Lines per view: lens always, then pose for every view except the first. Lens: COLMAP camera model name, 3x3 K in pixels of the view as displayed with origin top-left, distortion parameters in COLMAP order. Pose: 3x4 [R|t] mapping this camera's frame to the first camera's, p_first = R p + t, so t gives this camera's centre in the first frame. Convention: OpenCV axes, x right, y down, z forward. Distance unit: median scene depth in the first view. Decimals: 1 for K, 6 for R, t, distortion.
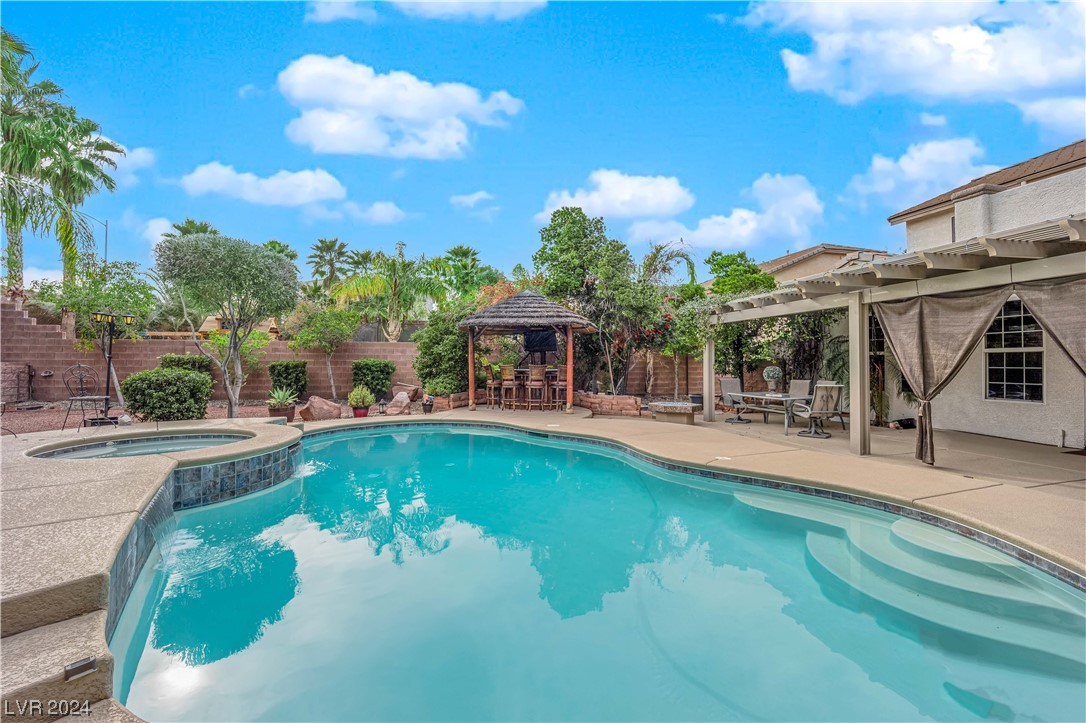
lens RADIAL K [[439.2, 0, 547.2], [0, 439.2, 355.6], [0, 0, 1]] dist [-0.012619, -0.001072]
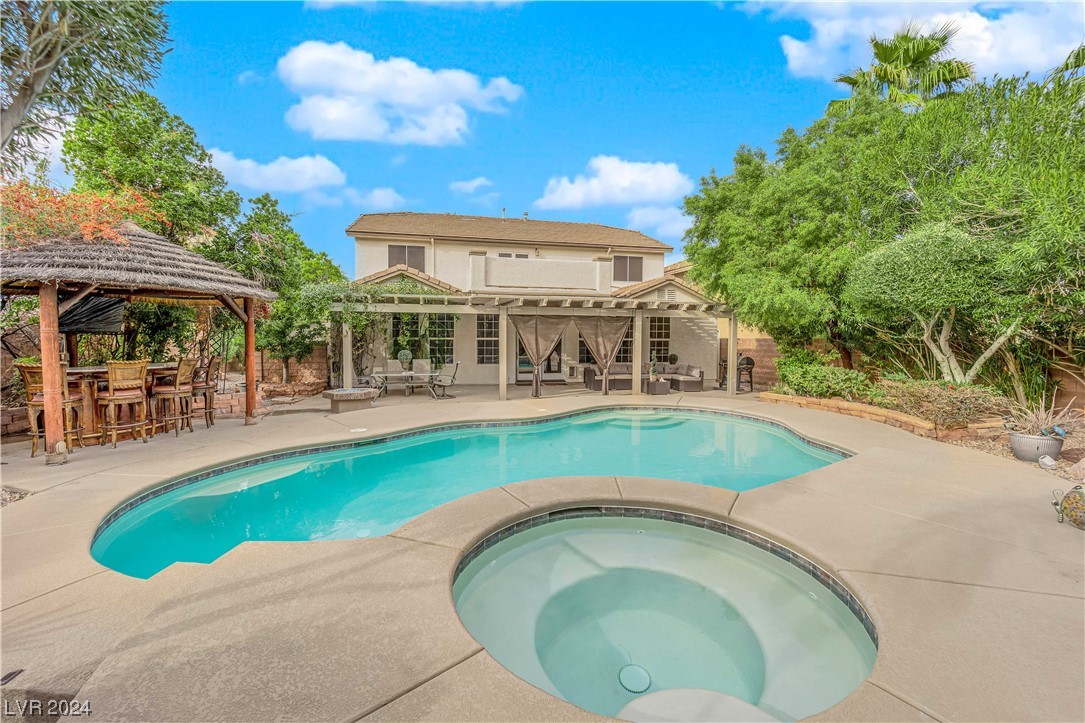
lens RADIAL K [[438.8, 0, 538.9], [0, 438.8, 360.8], [0, 0, 1]] dist [-0.012619, -0.001072]
pose [[0.013976, -0.054578, 0.998412, -0.751949], [-0.020874, 0.998276, 0.054863, -0.023027], [-0.999684, -0.021608, 0.012813, 0.616215]]
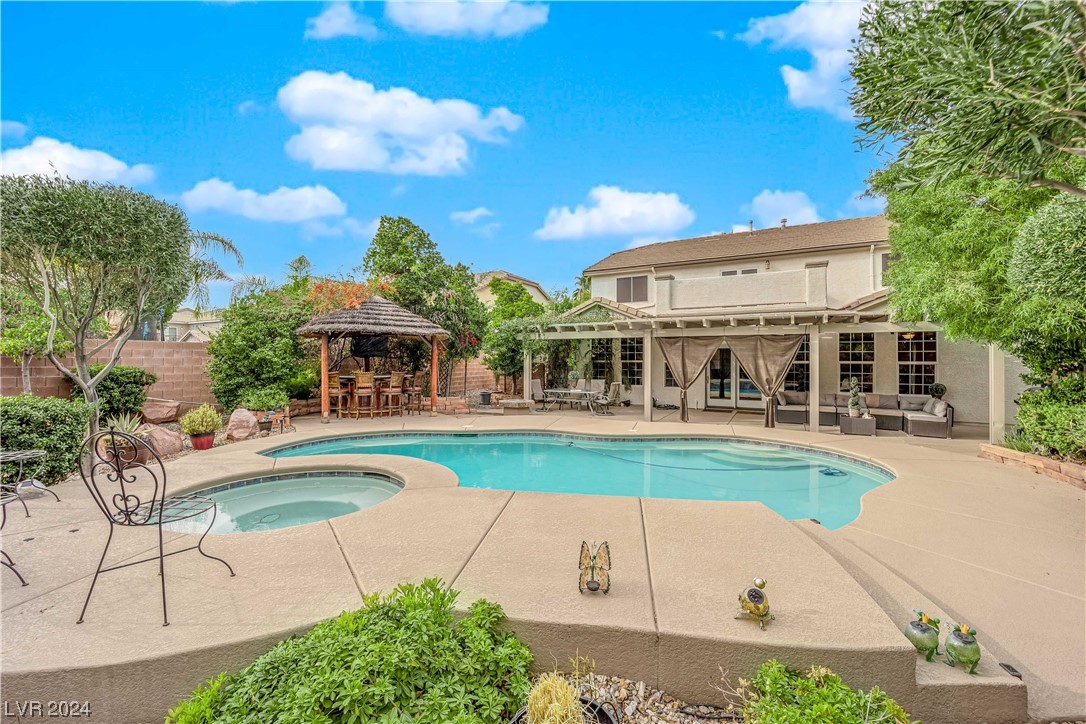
lens RADIAL K [[439.2, 0, 541.3], [0, 439.2, 361.6], [0, 0, 1]] dist [-0.012619, -0.001072]
pose [[0.689264, -0.000797, 0.724510, -0.643319], [-0.014988, 0.999770, 0.015360, -0.028617], [-0.724355, -0.021446, 0.689093, 0.070095]]
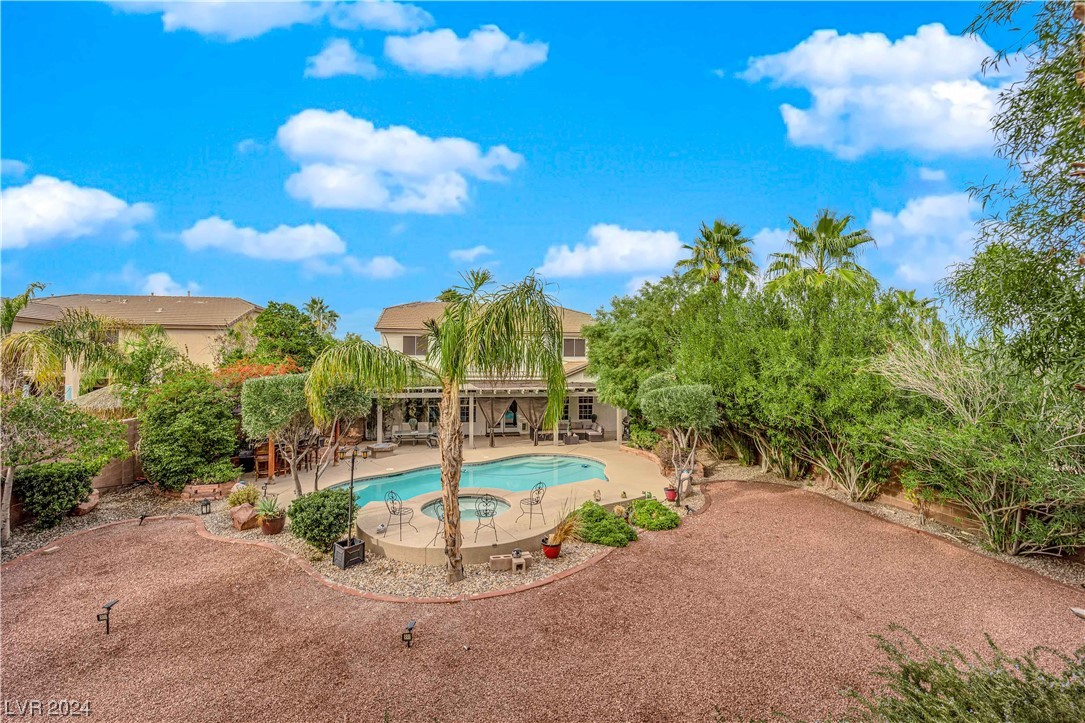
lens RADIAL K [[438.8, 0, 542.6], [0, 438.8, 359.0], [0, 0, 1]] dist [-0.012619, -0.001072]
pose [[0.025461, 0.015789, 0.999551, -1.598957], [-0.020626, 0.999671, -0.015265, -0.245077], [-0.999463, -0.020229, 0.025778, 0.344288]]
